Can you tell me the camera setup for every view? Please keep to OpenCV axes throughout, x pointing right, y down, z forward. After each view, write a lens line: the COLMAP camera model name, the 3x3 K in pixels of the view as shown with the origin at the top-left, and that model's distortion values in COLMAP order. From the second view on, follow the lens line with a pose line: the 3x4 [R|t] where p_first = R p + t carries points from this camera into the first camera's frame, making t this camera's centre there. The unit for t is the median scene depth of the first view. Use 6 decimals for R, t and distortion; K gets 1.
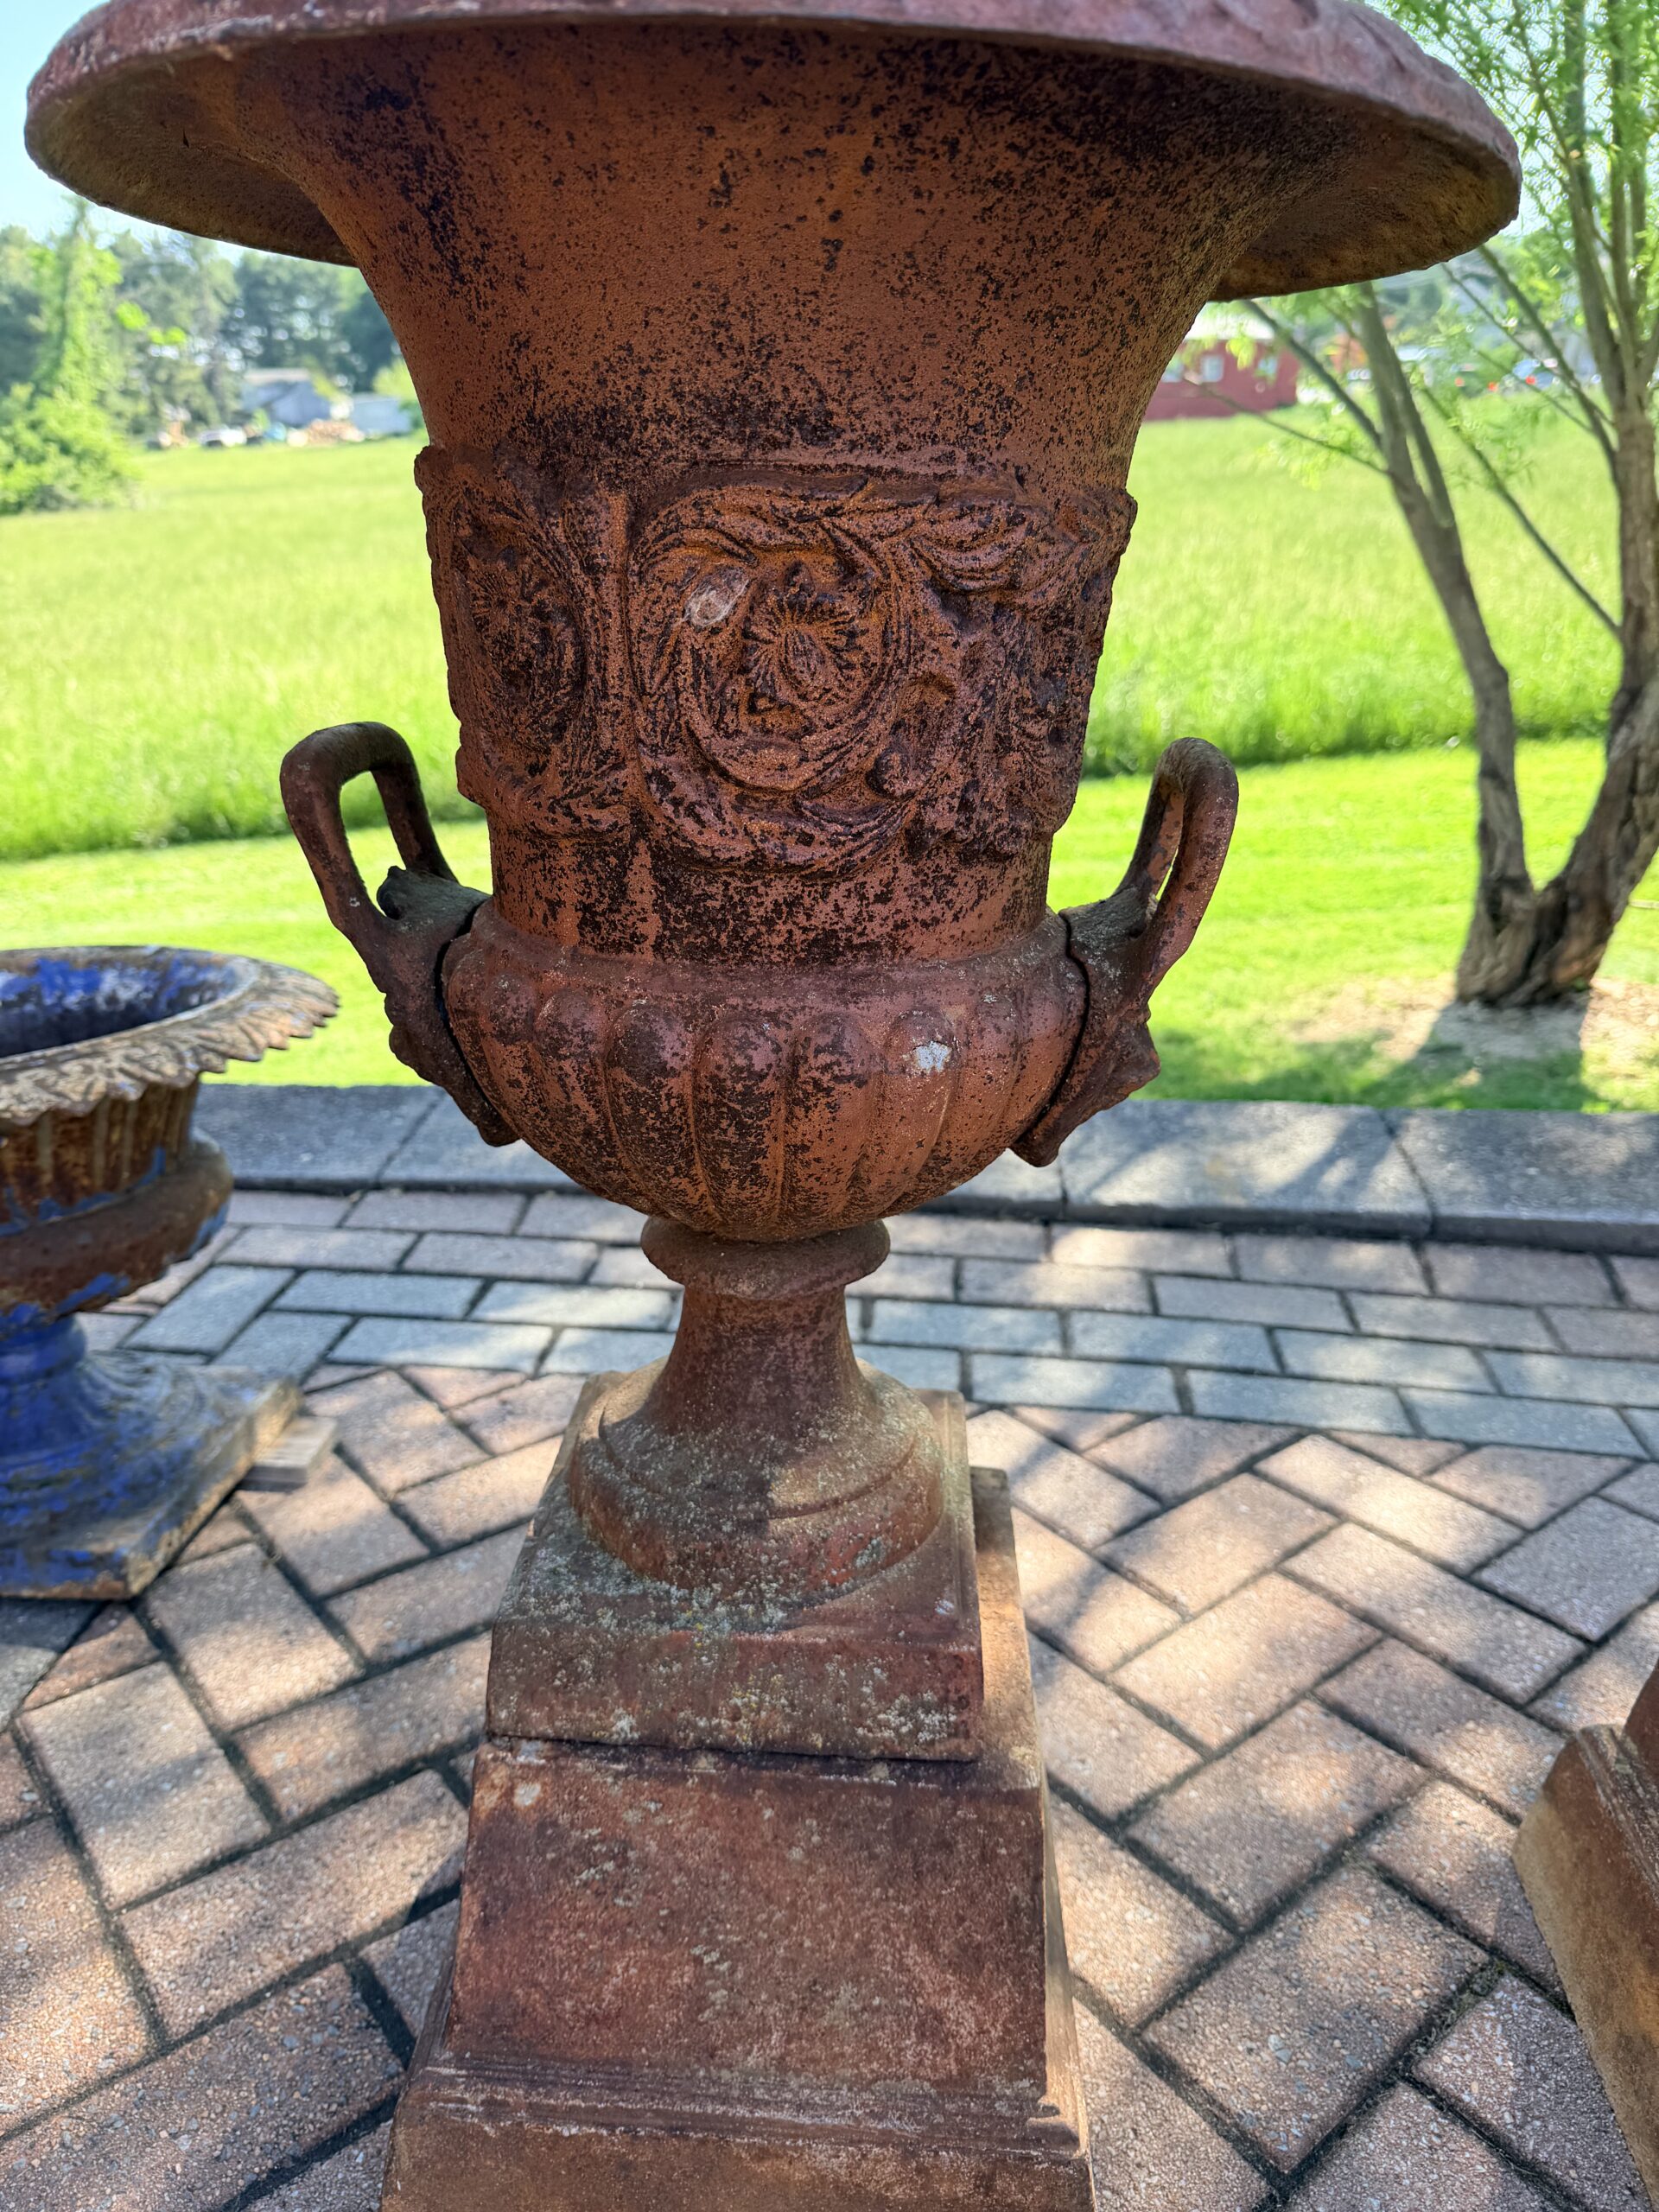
lens RADIAL K [[1534.8, 0, 884.7], [0, 1534.8, 1103.8], [0, 0, 1]] dist [0.045385, -0.001670]
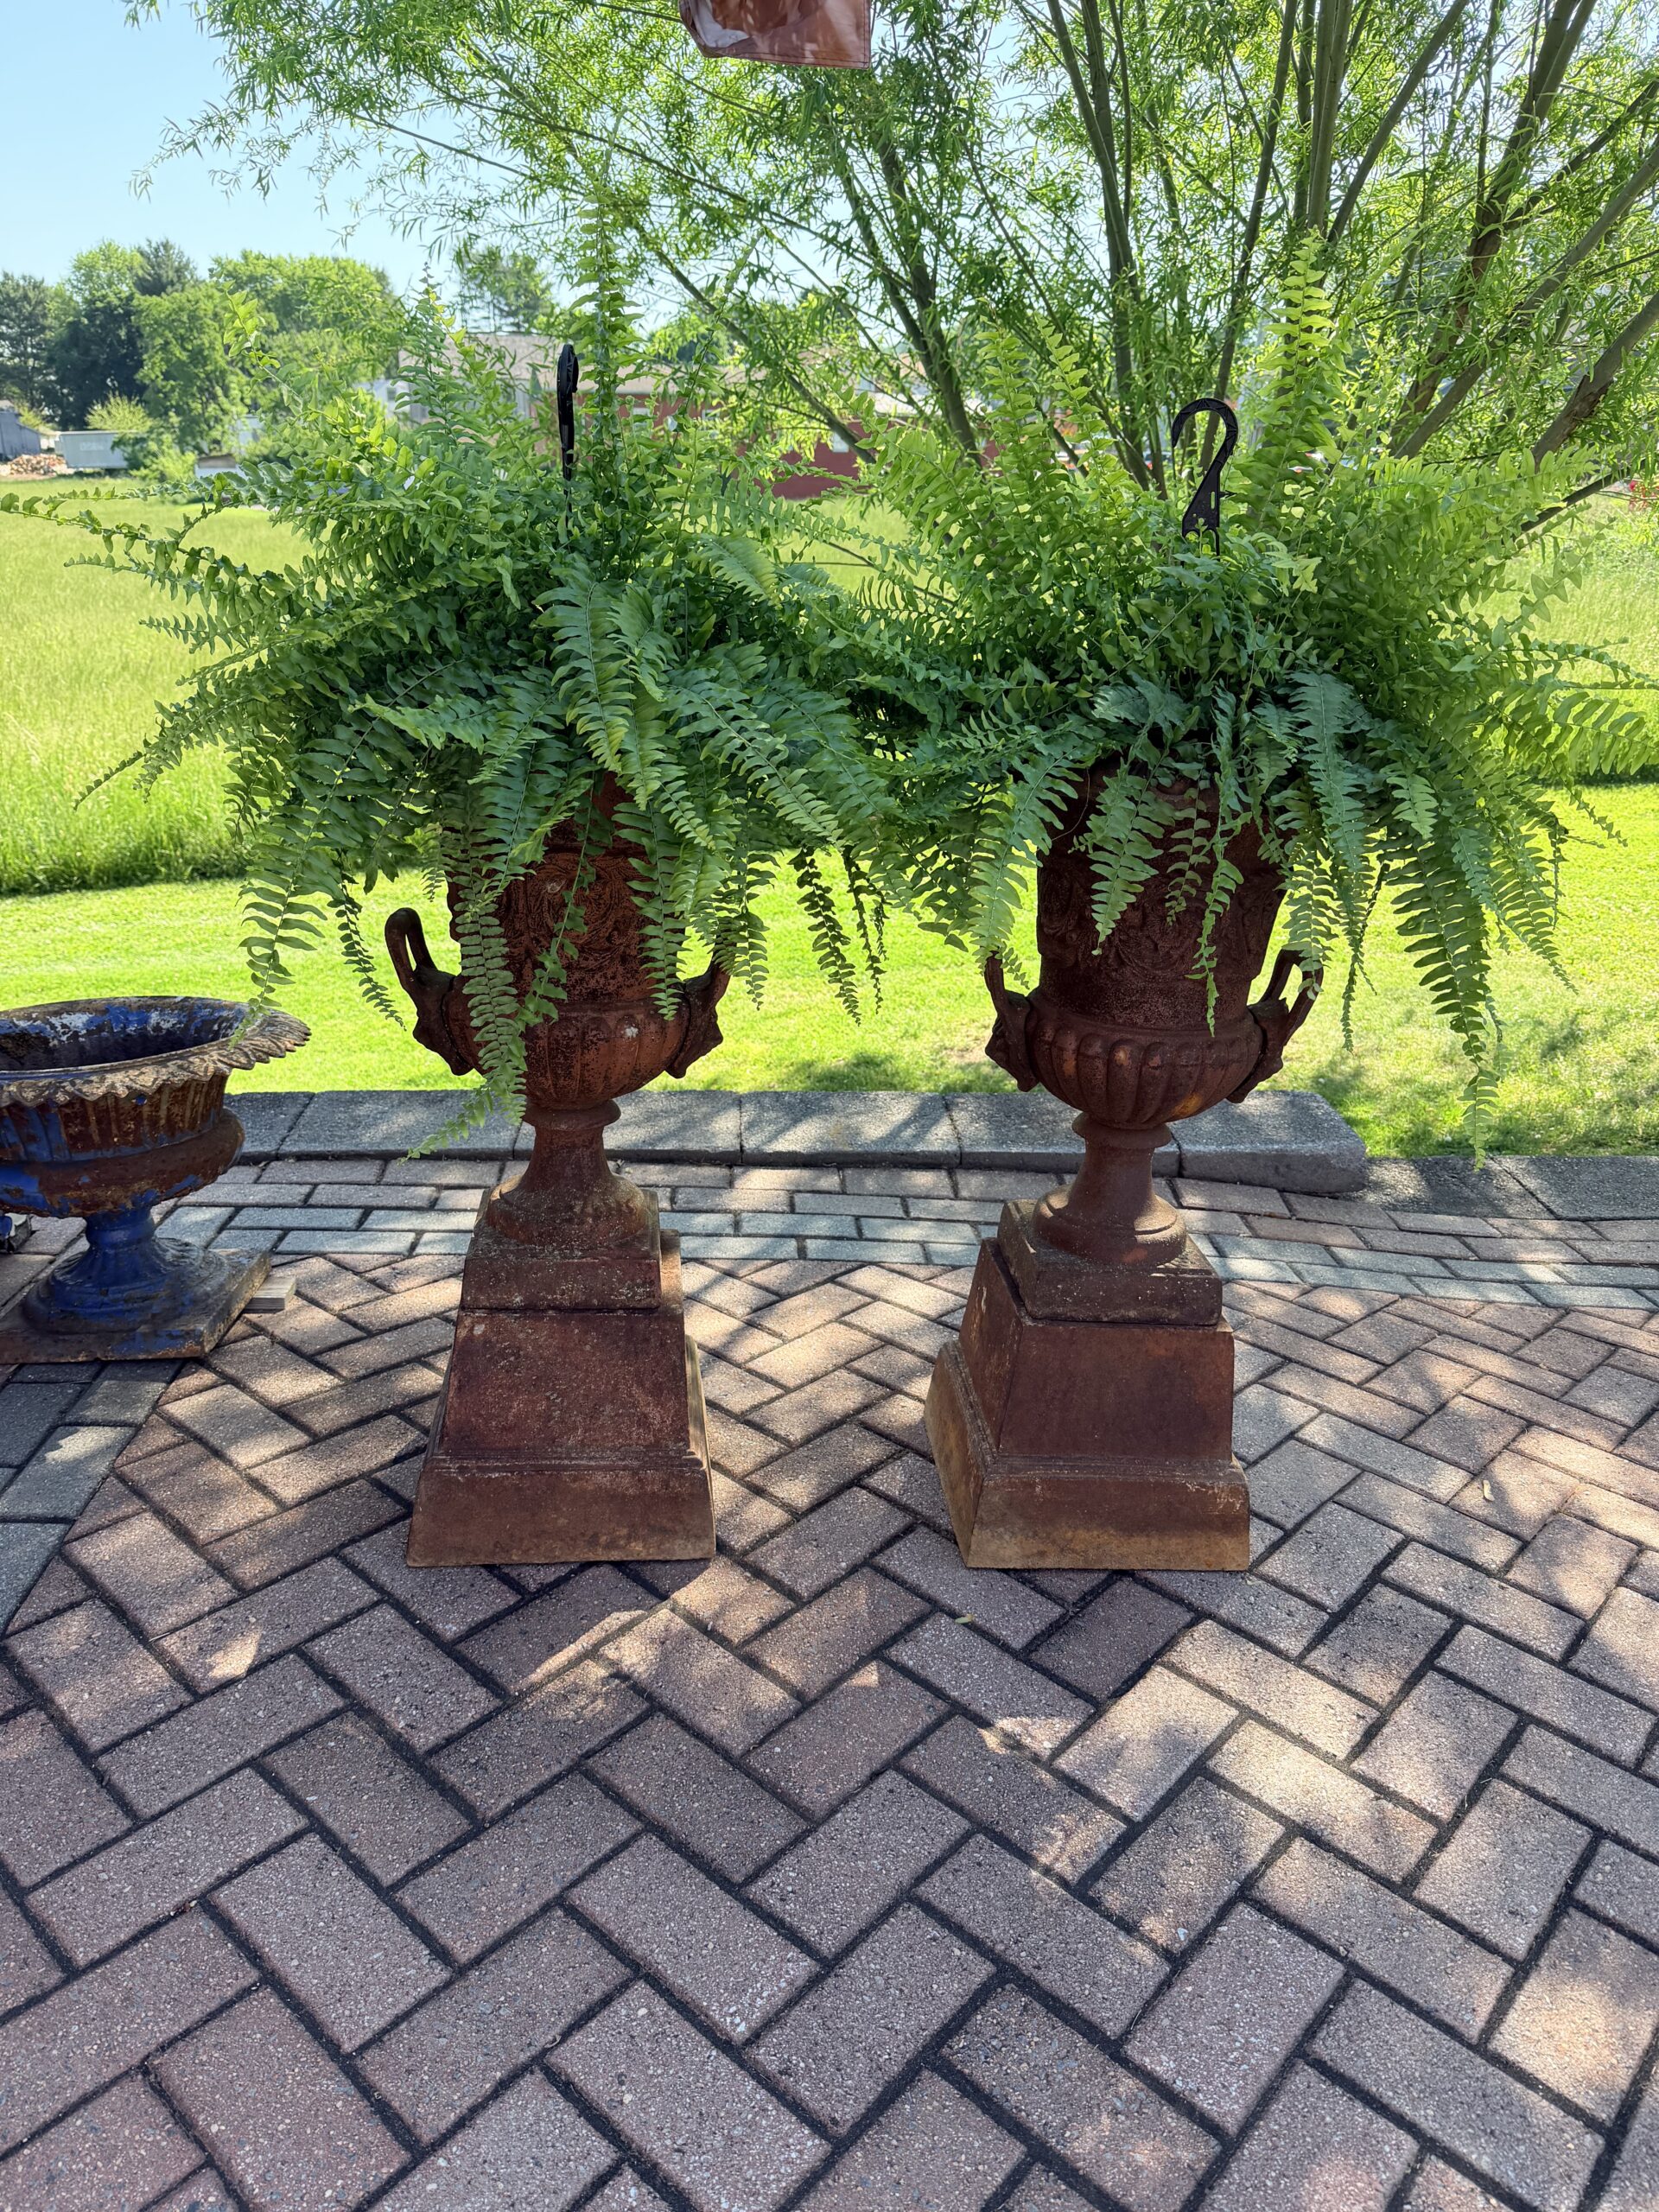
lens RADIAL K [[1534.8, 0, 884.7], [0, 1534.8, 1103.8], [0, 0, 1]] dist [0.045385, -0.001670]
pose [[0.987027, -0.018962, 0.159428, 0.013983], [0.023387, 0.999390, -0.025924, 0.073644], [-0.158839, 0.029316, 0.986869, -0.753204]]
